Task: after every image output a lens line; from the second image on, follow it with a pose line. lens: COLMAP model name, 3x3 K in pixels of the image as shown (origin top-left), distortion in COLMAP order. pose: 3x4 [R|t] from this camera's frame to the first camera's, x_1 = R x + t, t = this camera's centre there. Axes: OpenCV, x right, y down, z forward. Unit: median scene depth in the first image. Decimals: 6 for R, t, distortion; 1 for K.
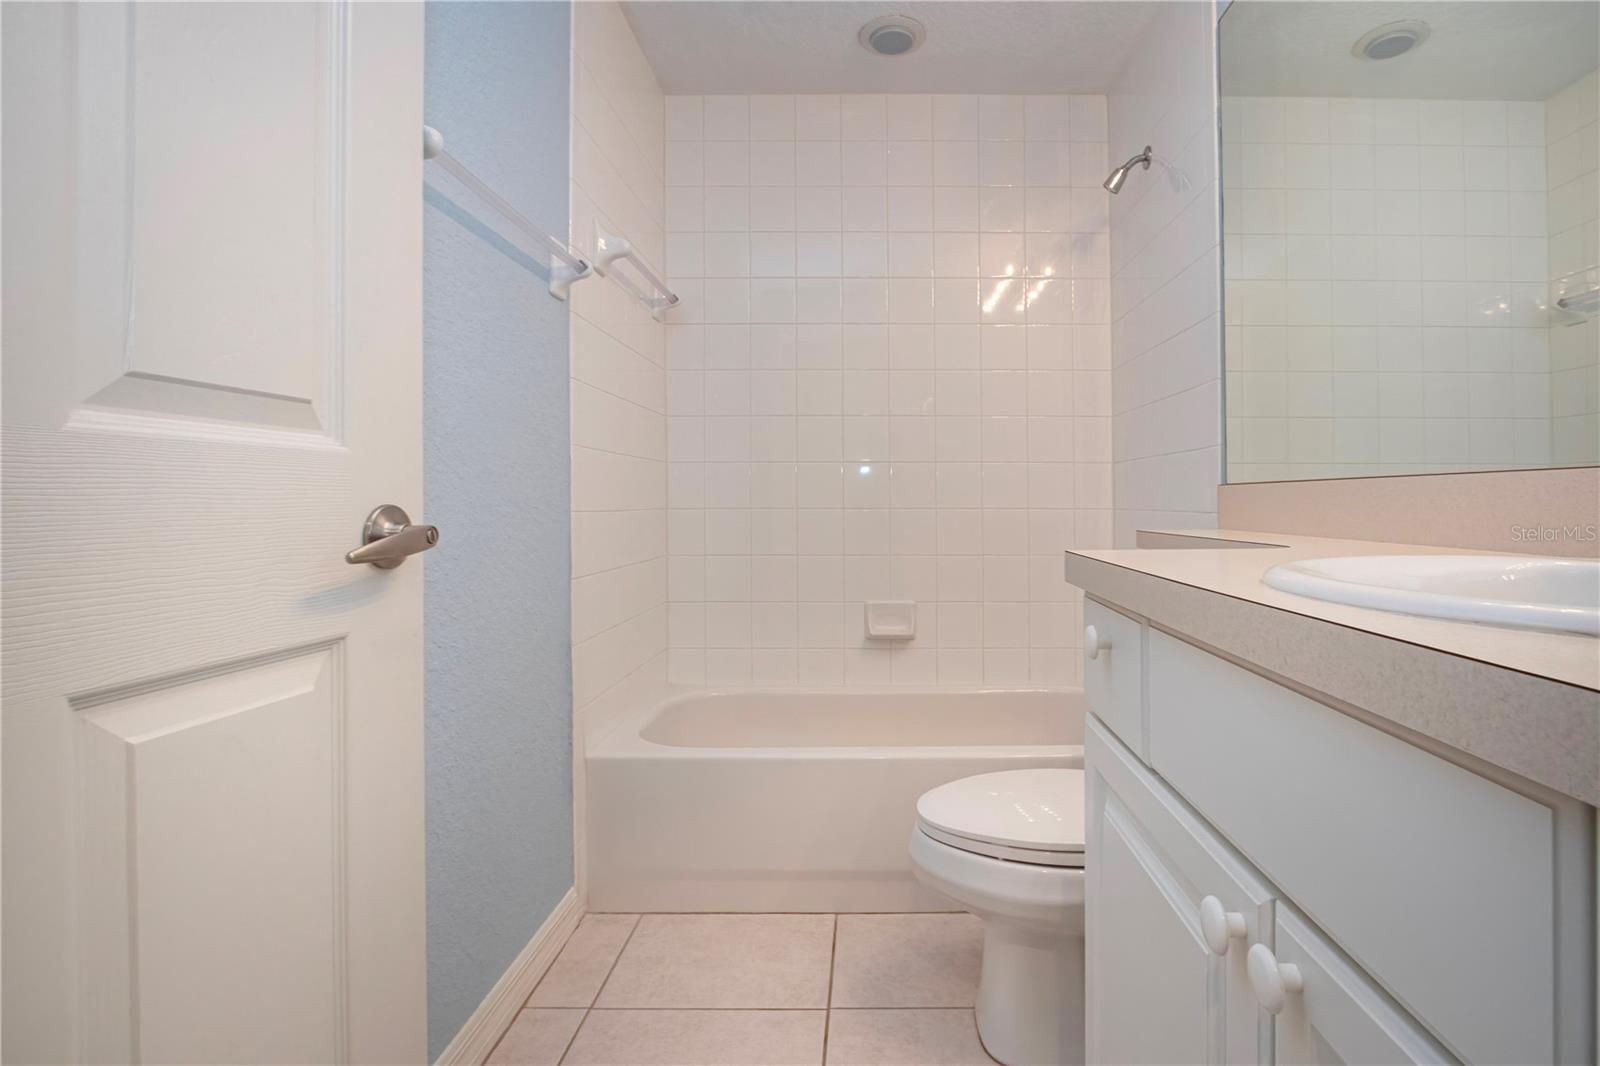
lens RADIAL K [[810.4, 0, 799.9], [0, 810.4, 502.6], [0, 0, 1]] dist [-0.014780, -0.001077]
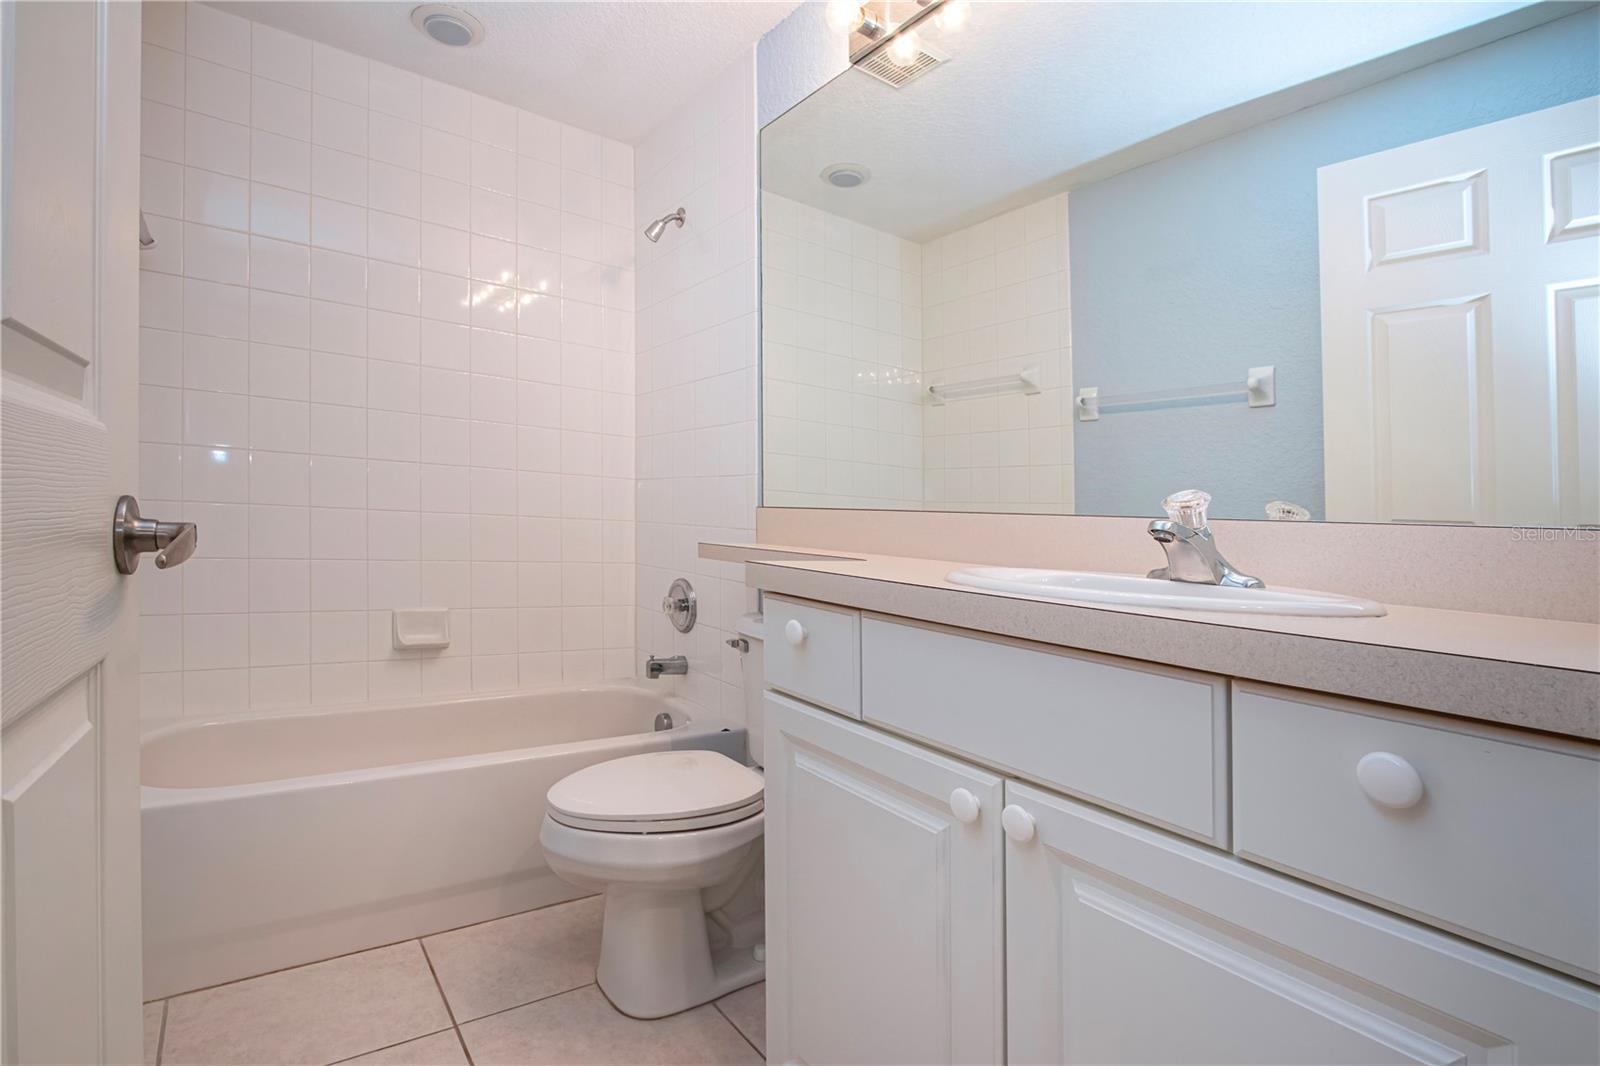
lens RADIAL K [[779.9, 0, 802.1], [0, 779.9, 489.0], [0, 0, 1]] dist [-0.014394, 0.000057]
pose [[0.810896, 0.063494, 0.581735, -0.141409], [-0.047115, 0.997953, -0.043248, -0.000767], [-0.583290, 0.007662, 0.812228, -0.007458]]
